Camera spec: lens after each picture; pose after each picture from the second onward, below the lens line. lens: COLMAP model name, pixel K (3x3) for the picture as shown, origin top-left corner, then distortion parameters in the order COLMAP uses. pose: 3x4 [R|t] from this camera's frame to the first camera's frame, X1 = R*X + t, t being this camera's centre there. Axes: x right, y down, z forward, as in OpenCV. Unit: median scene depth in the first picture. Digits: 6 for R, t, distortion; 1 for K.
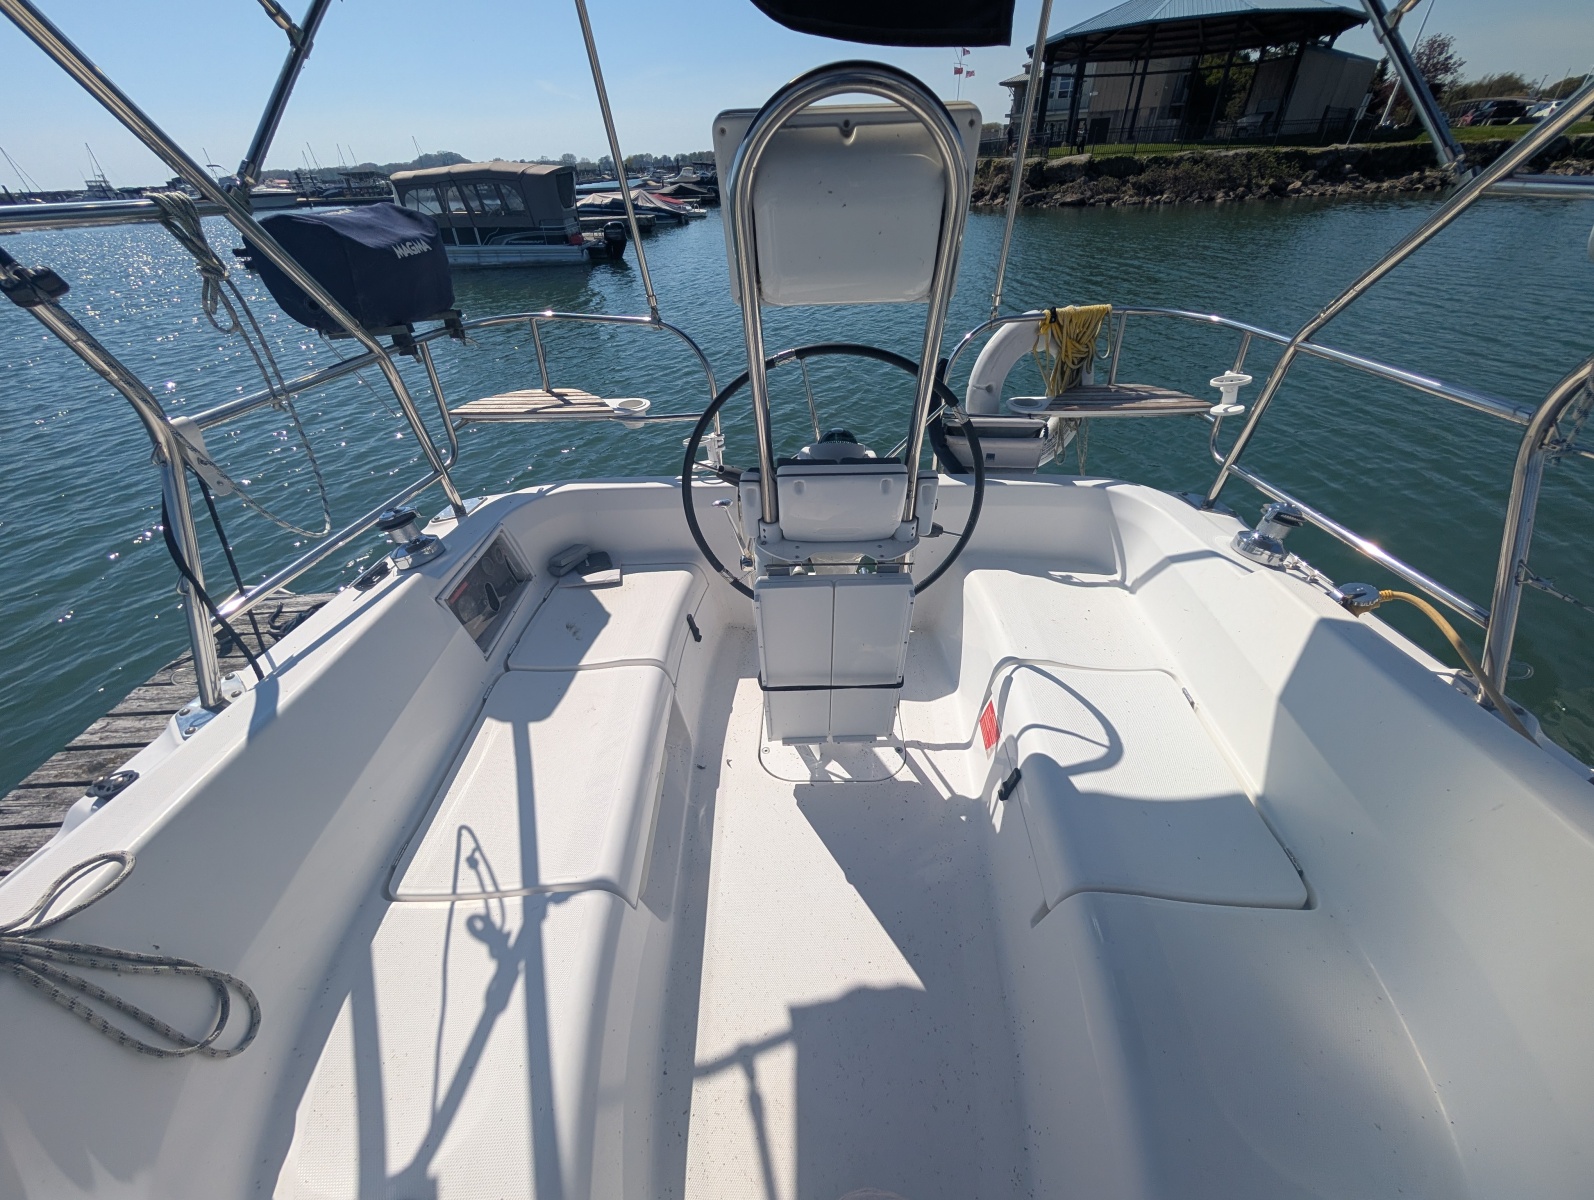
lens RADIAL K [[589.3, 0, 801.5], [0, 589.3, 585.6], [0, 0, 1]] dist [0.001587, 0.000046]
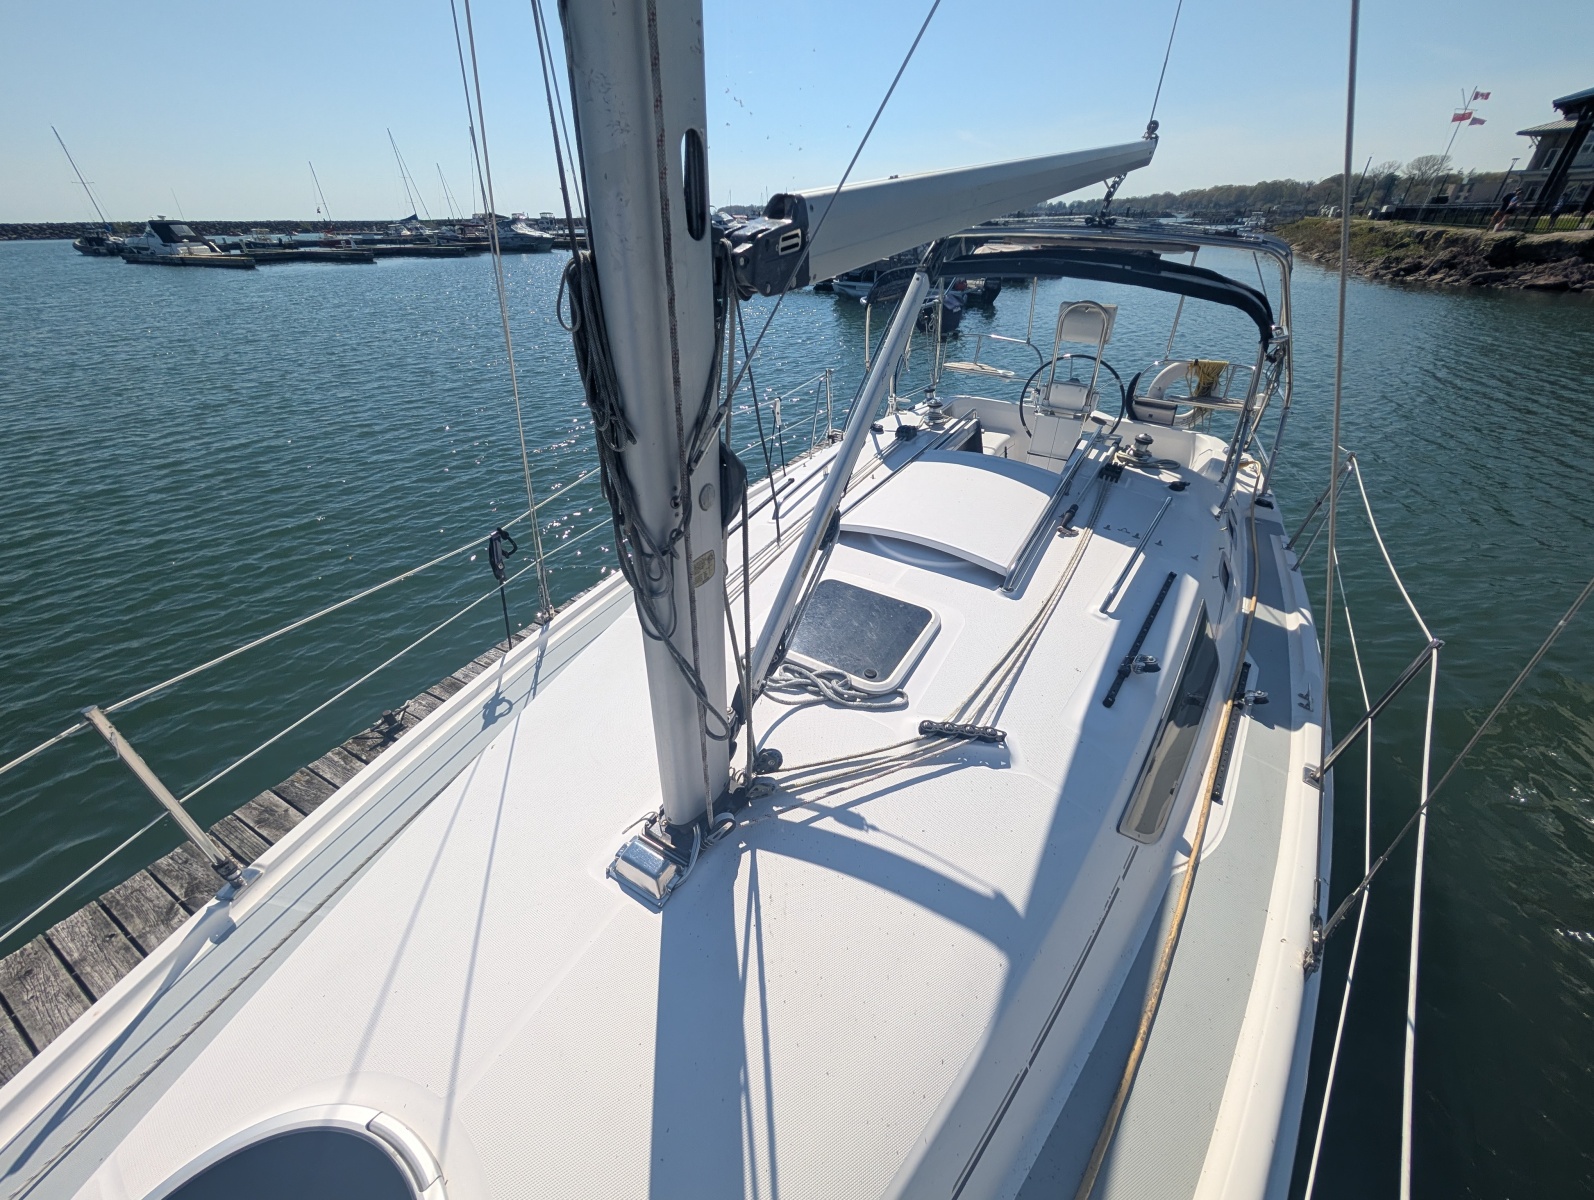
lens RADIAL K [[620.0, 0, 799.4], [0, 620.0, 597.5], [0, 0, 1]] dist [0.002466, -0.000630]
pose [[0.865459, 0.286937, -0.410668, 0.046686], [-0.308671, 0.951066, 0.014012, 0.125552], [0.394592, 0.114635, 0.911677, -0.251884]]
